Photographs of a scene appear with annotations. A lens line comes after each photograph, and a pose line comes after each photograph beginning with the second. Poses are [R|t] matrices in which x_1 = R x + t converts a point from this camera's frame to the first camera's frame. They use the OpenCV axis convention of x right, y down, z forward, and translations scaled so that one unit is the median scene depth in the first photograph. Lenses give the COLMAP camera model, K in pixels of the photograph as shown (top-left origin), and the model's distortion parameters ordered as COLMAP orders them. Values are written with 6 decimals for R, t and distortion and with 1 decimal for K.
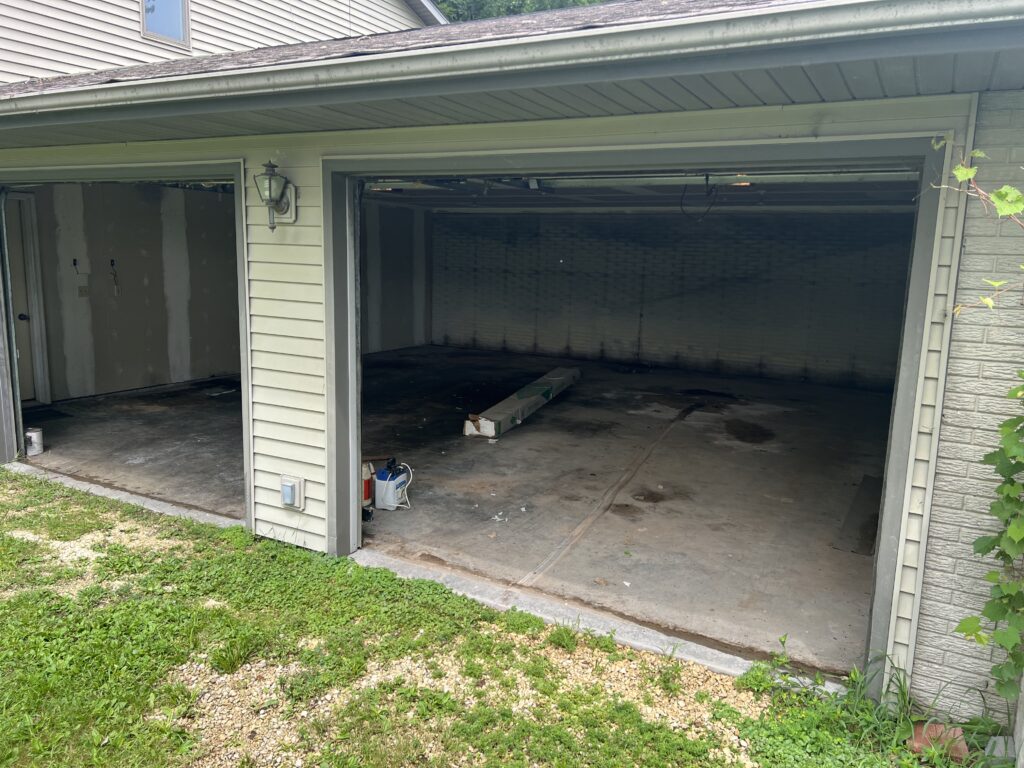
lens RADIAL K [[766.1, 0, 512.2], [0, 766.1, 385.0], [0, 0, 1]] dist [0.043695, -0.045983]
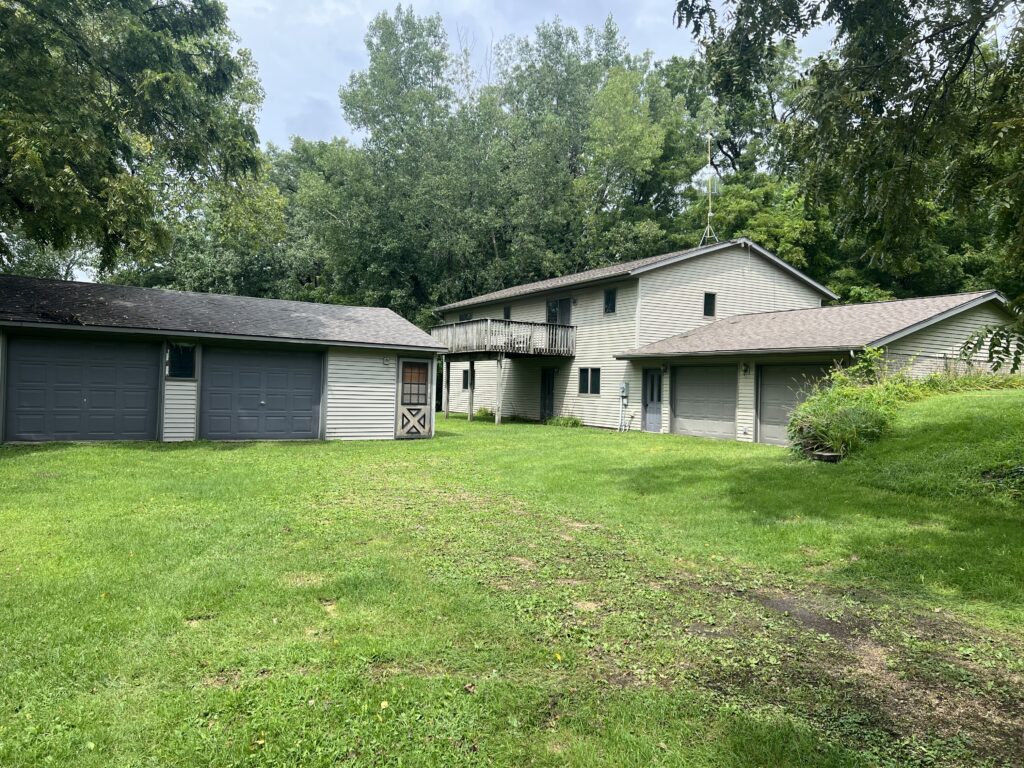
lens RADIAL K [[766.1, 0, 512.1], [0, 766.1, 384.4], [0, 0, 1]] dist [0.043695, -0.045983]
pose [[0.858379, -0.007469, -0.512961, 0.936520], [-0.088247, 0.982840, -0.161981, 0.779246], [0.505369, 0.184308, 0.842990, -3.868332]]
